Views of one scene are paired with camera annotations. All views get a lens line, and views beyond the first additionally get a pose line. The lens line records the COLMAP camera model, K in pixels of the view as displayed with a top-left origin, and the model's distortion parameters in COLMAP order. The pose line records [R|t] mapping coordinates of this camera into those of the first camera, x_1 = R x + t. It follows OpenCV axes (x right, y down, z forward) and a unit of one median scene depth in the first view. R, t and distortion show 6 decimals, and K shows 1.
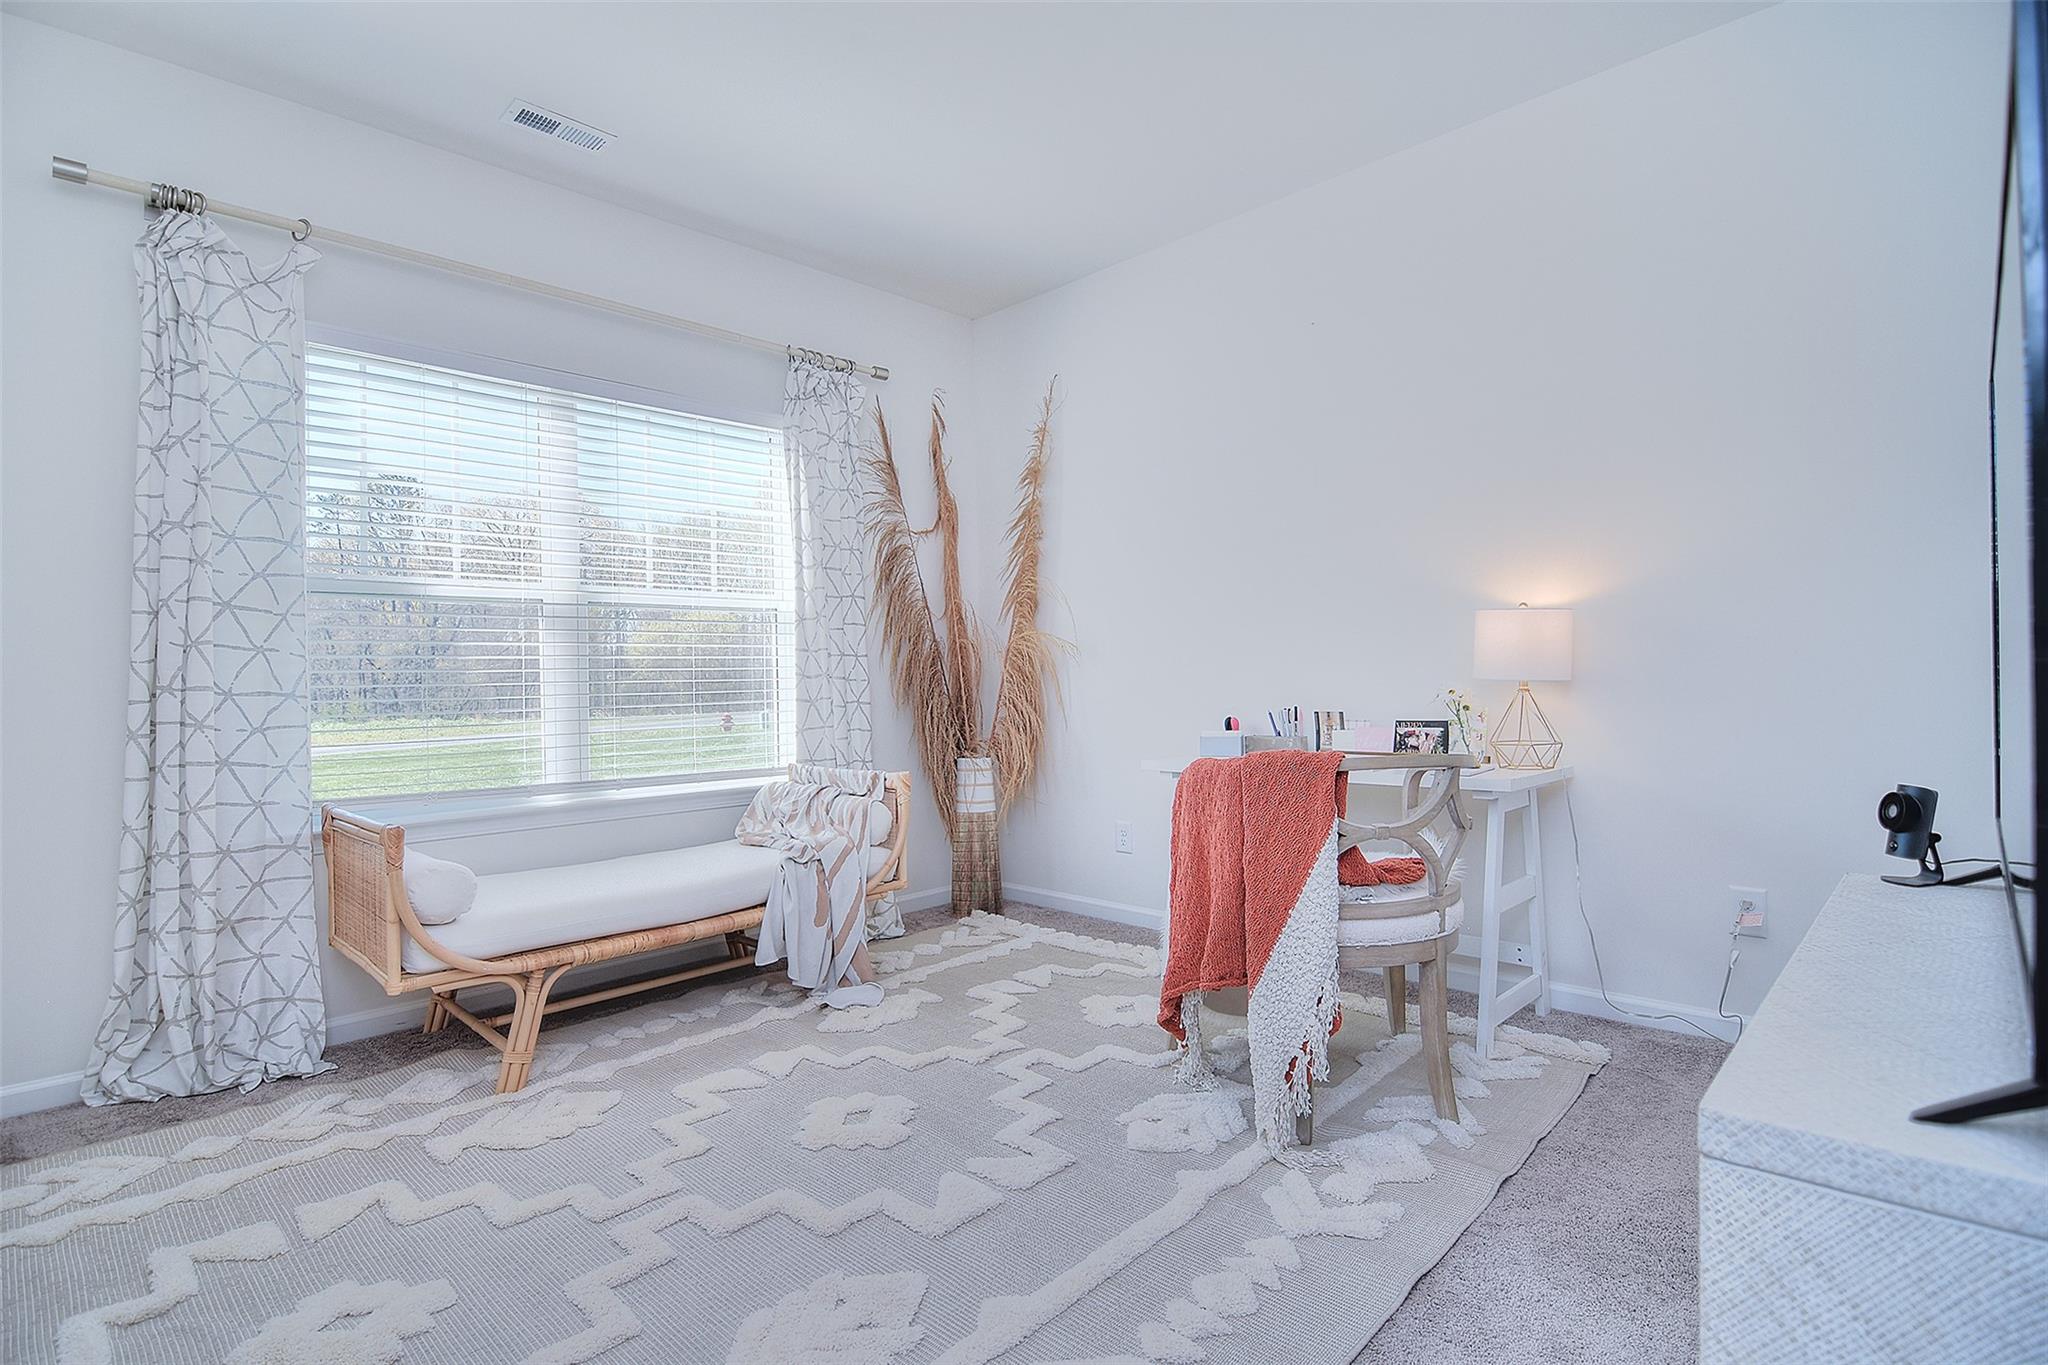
lens RADIAL K [[993.6, 0, 1014.8], [0, 993.6, 672.3], [0, 0, 1]] dist [-0.018289, -0.000499]
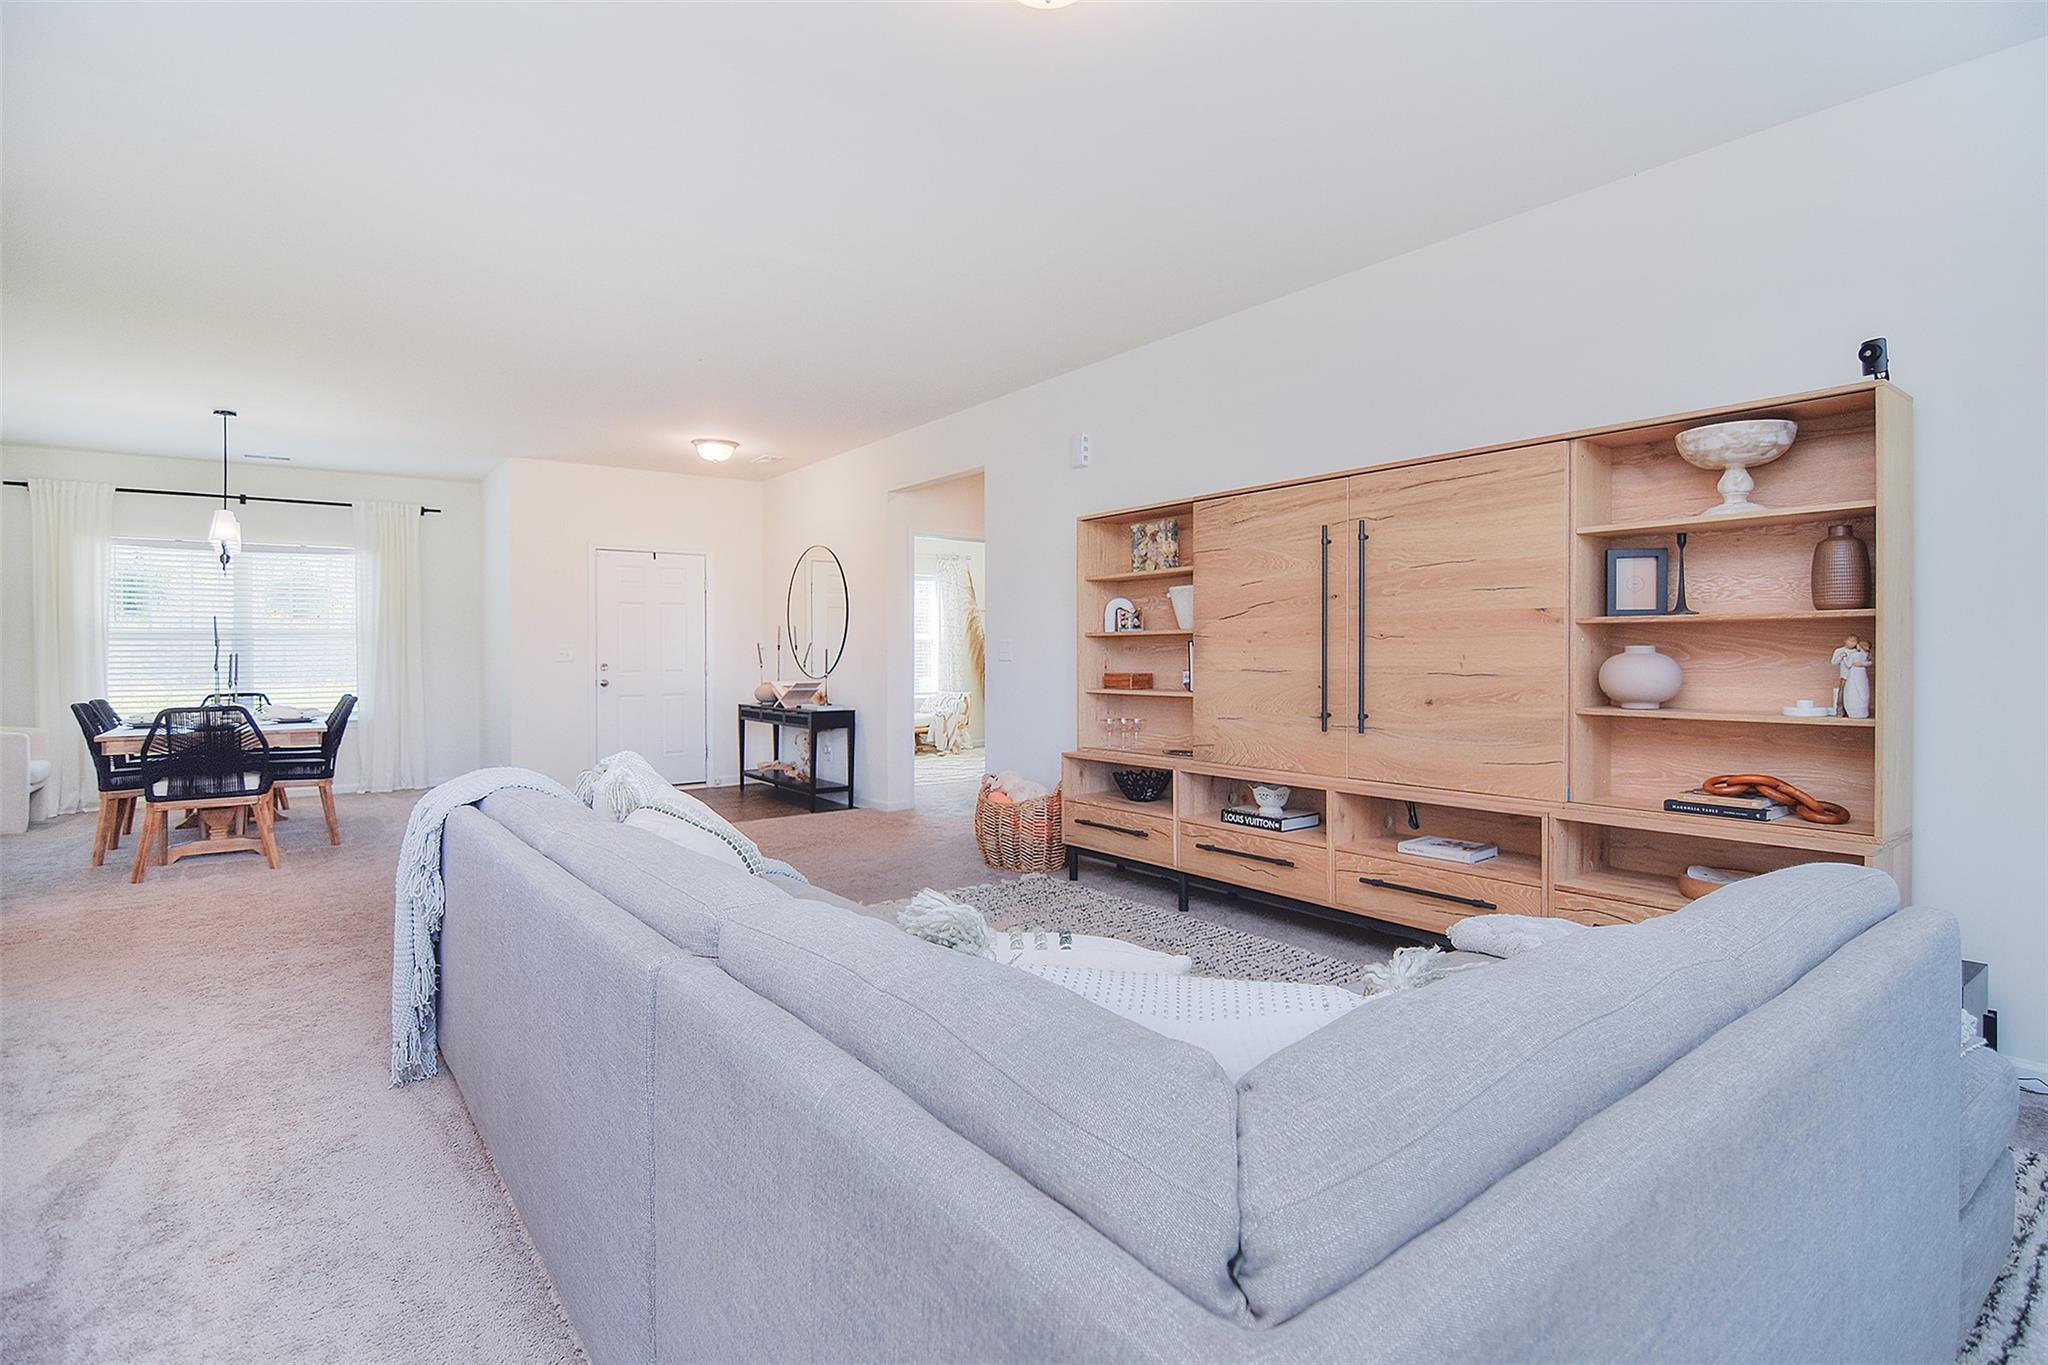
lens RADIAL K [[993.6, 0, 1014.8], [0, 993.6, 672.3], [0, 0, 1]] dist [-0.018289, -0.000499]
pose [[0.988954, 0.010622, -0.147842, 0.474964], [-0.008822, 0.999879, 0.012825, -0.005948], [0.147960, -0.011379, 0.988928, -2.037083]]
